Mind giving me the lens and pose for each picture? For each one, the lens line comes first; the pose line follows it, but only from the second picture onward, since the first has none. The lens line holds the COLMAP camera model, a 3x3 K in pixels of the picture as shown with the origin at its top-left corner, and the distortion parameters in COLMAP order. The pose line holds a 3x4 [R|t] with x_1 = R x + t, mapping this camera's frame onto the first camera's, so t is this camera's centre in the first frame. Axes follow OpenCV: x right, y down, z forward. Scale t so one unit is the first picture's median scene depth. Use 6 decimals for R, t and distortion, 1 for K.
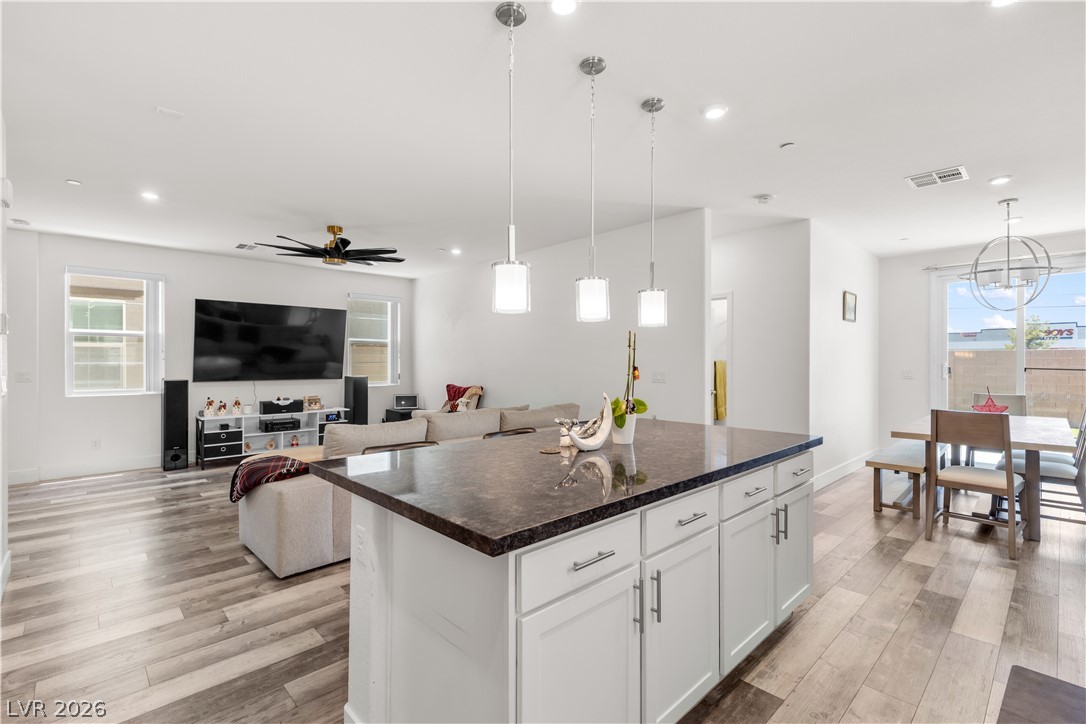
lens RADIAL K [[496.8, 0, 559.0], [0, 496.8, 357.4], [0, 0, 1]] dist [0.001534, 0.000356]
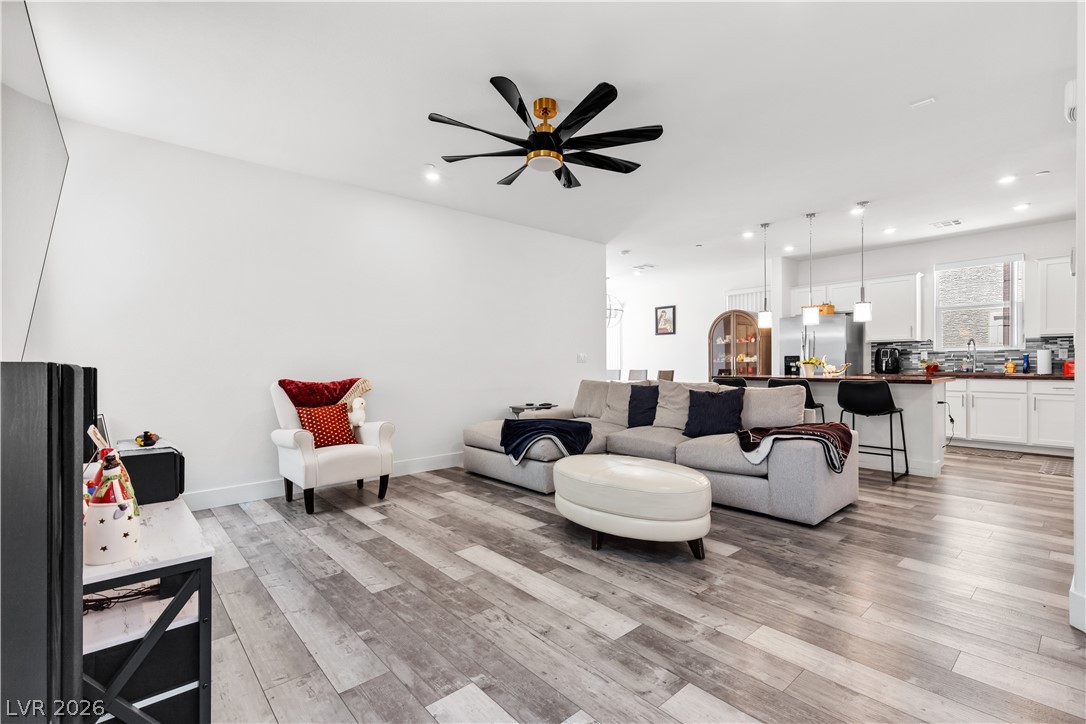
lens RADIAL K [[488.9, 0, 548.4], [0, 488.9, 367.9], [0, 0, 1]] dist [0.004074, 0.000176]
pose [[0.048198, -0.006992, 0.998813, -0.871246], [-0.001818, 0.999973, 0.007088, 0.043615], [-0.998836, -0.002158, 0.048184, 0.811035]]
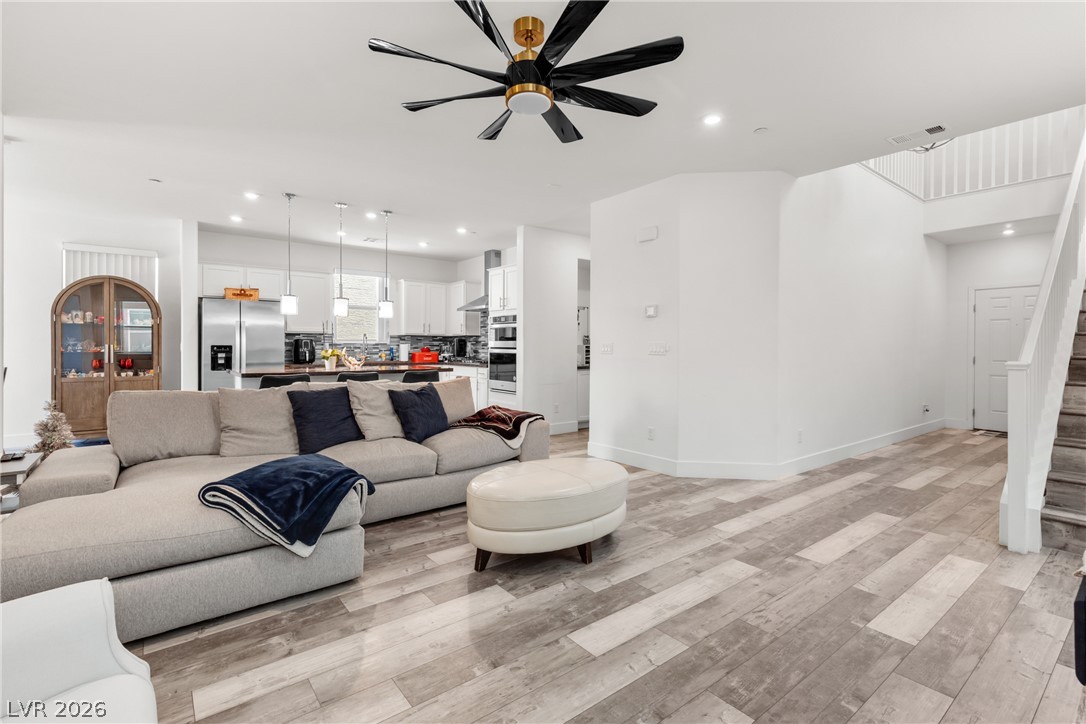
lens RADIAL K [[505.4, 0, 550.3], [0, 505.4, 347.6], [0, 0, 1]] dist [0.003257, 0.000044]
pose [[-0.994872, -0.002381, 0.101112, -0.431349], [-0.003054, 0.999974, -0.006497, 0.031524], [-0.101094, -0.006772, -0.994854, 1.227221]]
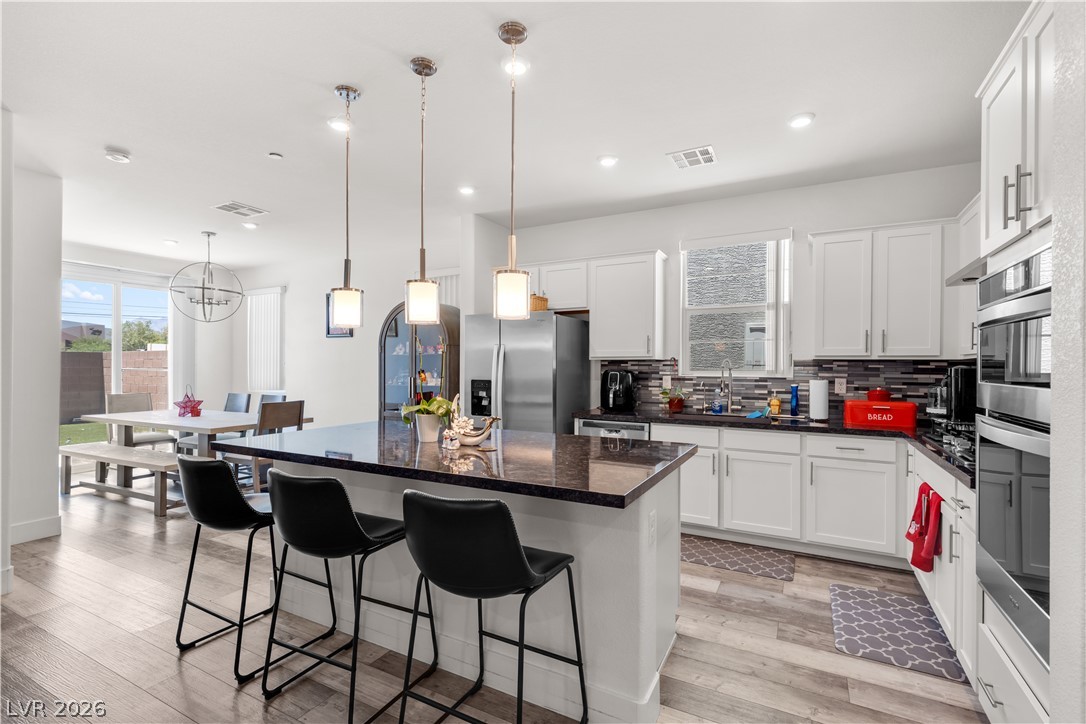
lens RADIAL K [[488.9, 0, 548.4], [0, 488.9, 367.9], [0, 0, 1]] dist [0.004074, 0.000176]
pose [[-0.308244, 0.001409, 0.951306, -0.356995], [-0.013698, 0.999889, -0.005919, 0.008469], [-0.951209, -0.014855, -0.308190, 0.407726]]
